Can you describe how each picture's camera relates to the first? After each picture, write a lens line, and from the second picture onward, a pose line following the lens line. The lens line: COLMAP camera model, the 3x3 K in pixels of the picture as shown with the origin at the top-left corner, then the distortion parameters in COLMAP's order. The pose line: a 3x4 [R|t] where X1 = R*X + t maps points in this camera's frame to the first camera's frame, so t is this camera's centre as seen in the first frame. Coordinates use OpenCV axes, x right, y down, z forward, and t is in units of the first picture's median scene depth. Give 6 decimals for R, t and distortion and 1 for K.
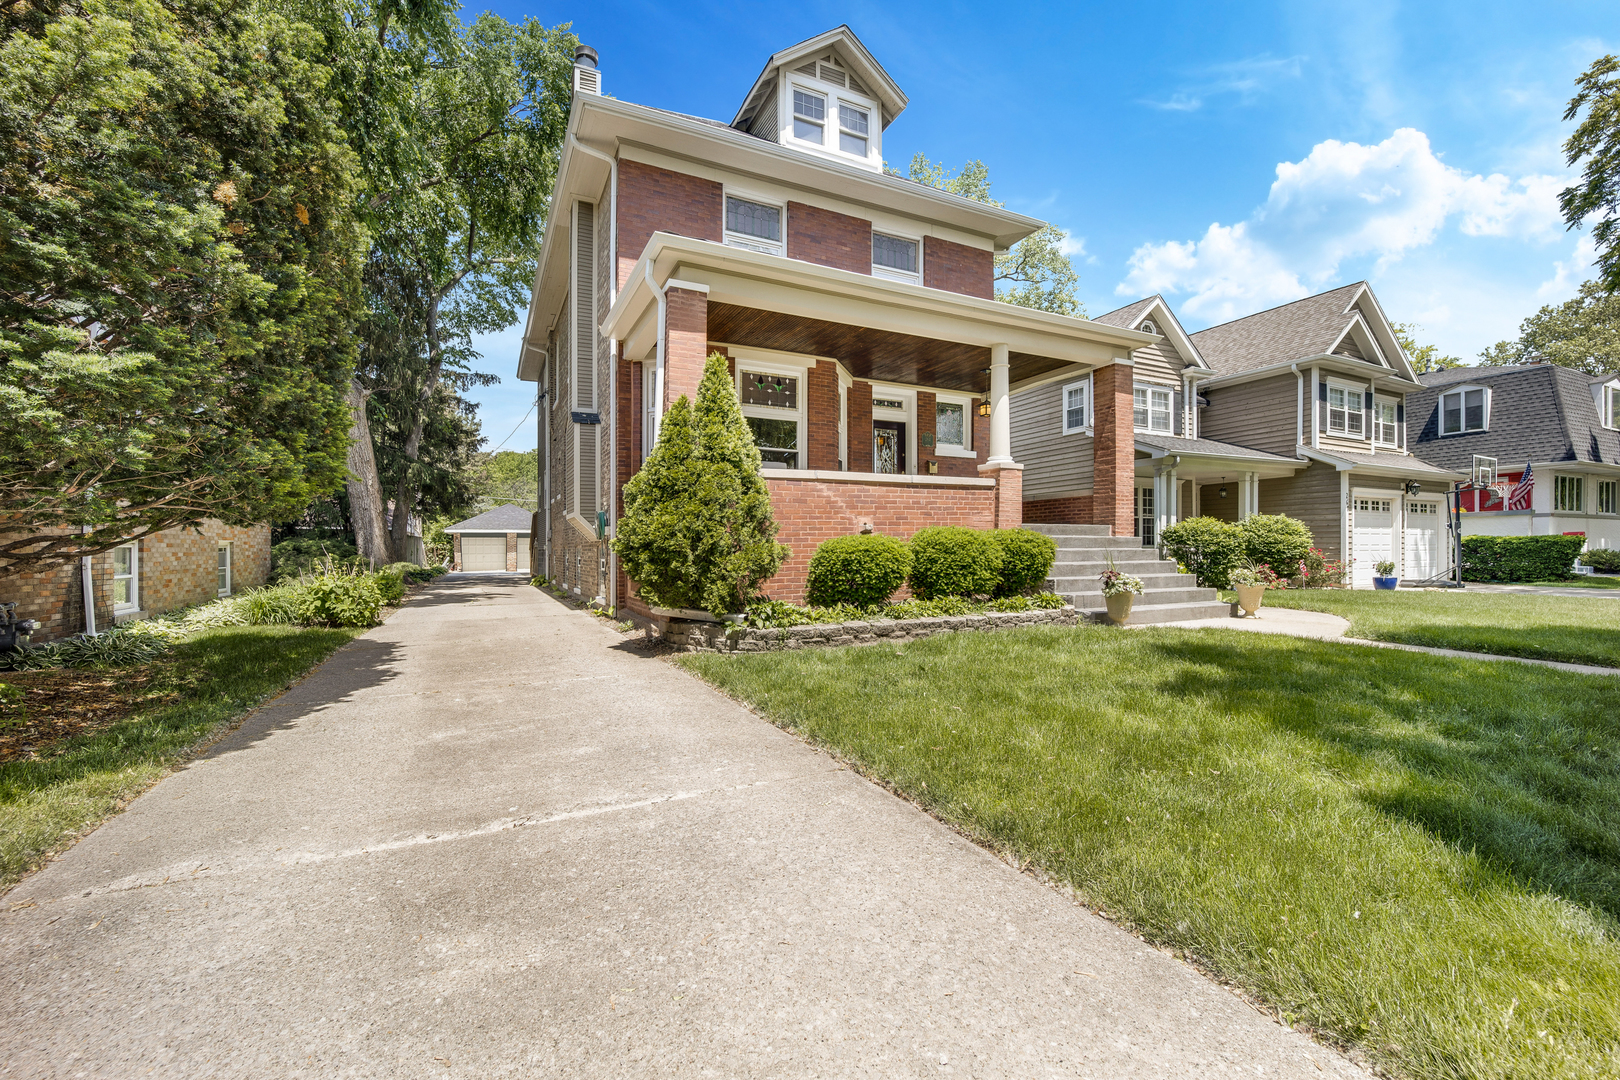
lens RADIAL K [[660.2, 0, 812.0], [0, 660.2, 548.1], [0, 0, 1]] dist [-0.031034, 0.000190]
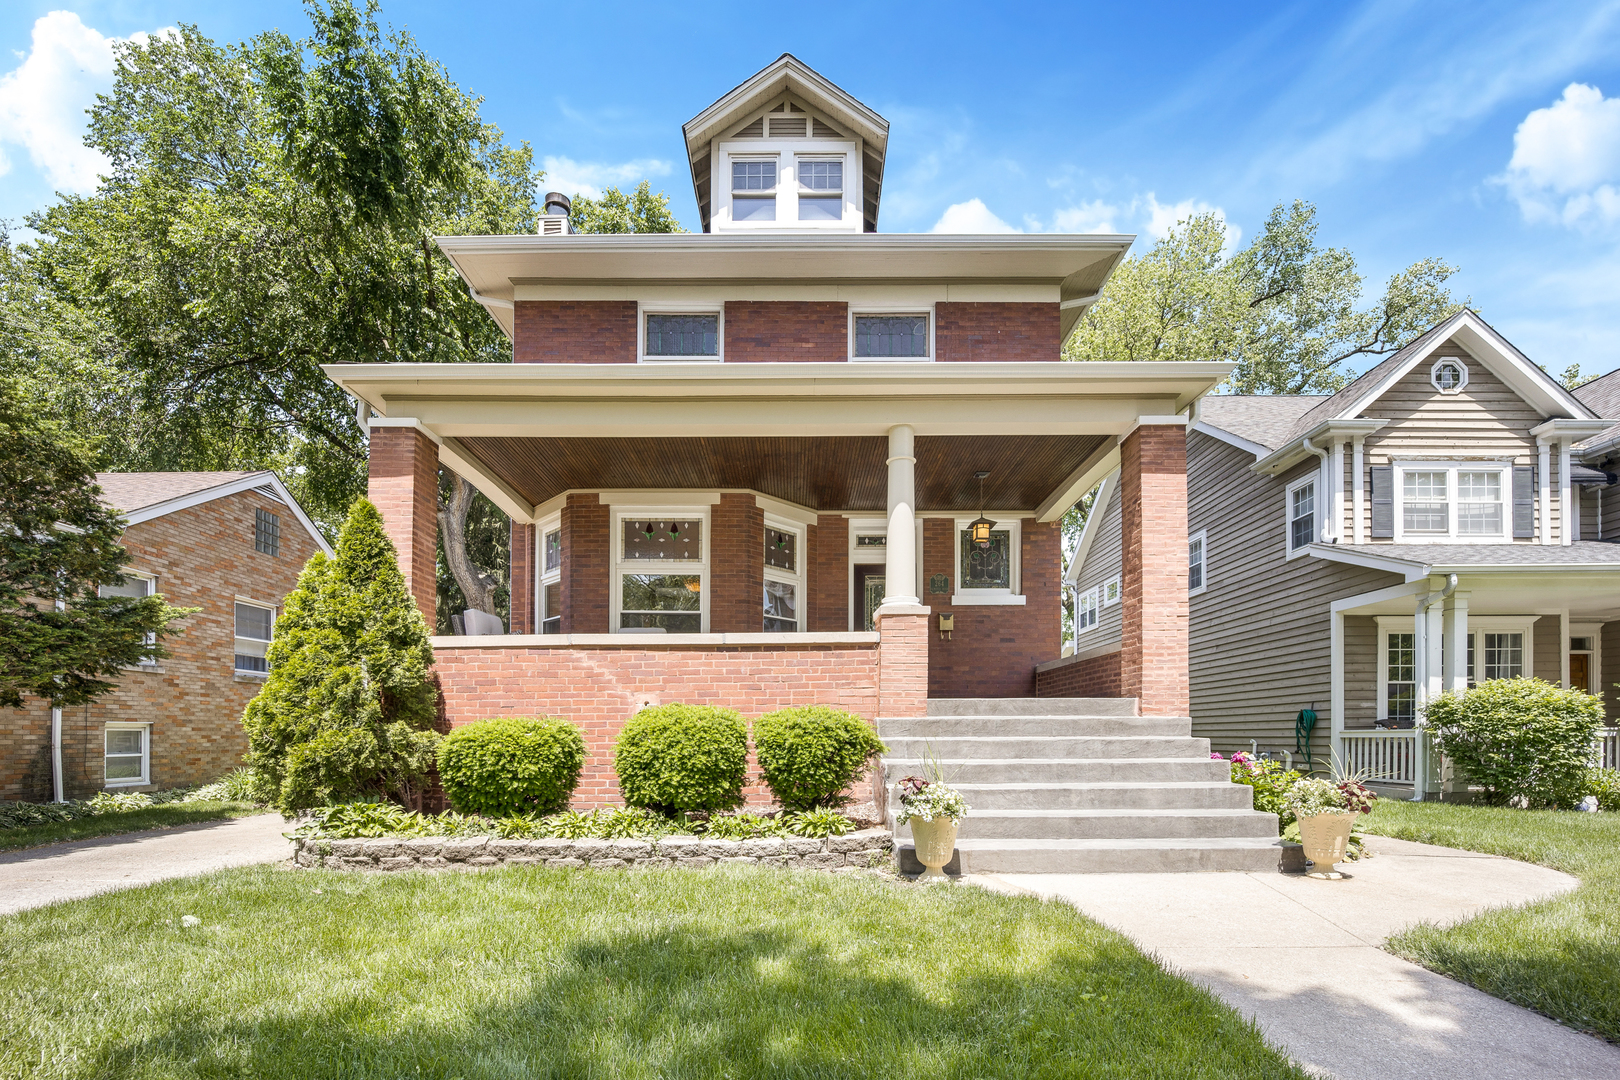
lens RADIAL K [[707.4, 0, 812.4], [0, 707.4, 725.8], [0, 0, 1]] dist [-0.017872, -0.000304]
pose [[0.897049, -0.000159, -0.441930, 0.431051], [-0.001760, 0.999991, -0.003934, -0.005799], [0.441927, 0.004307, 0.897041, 0.267041]]
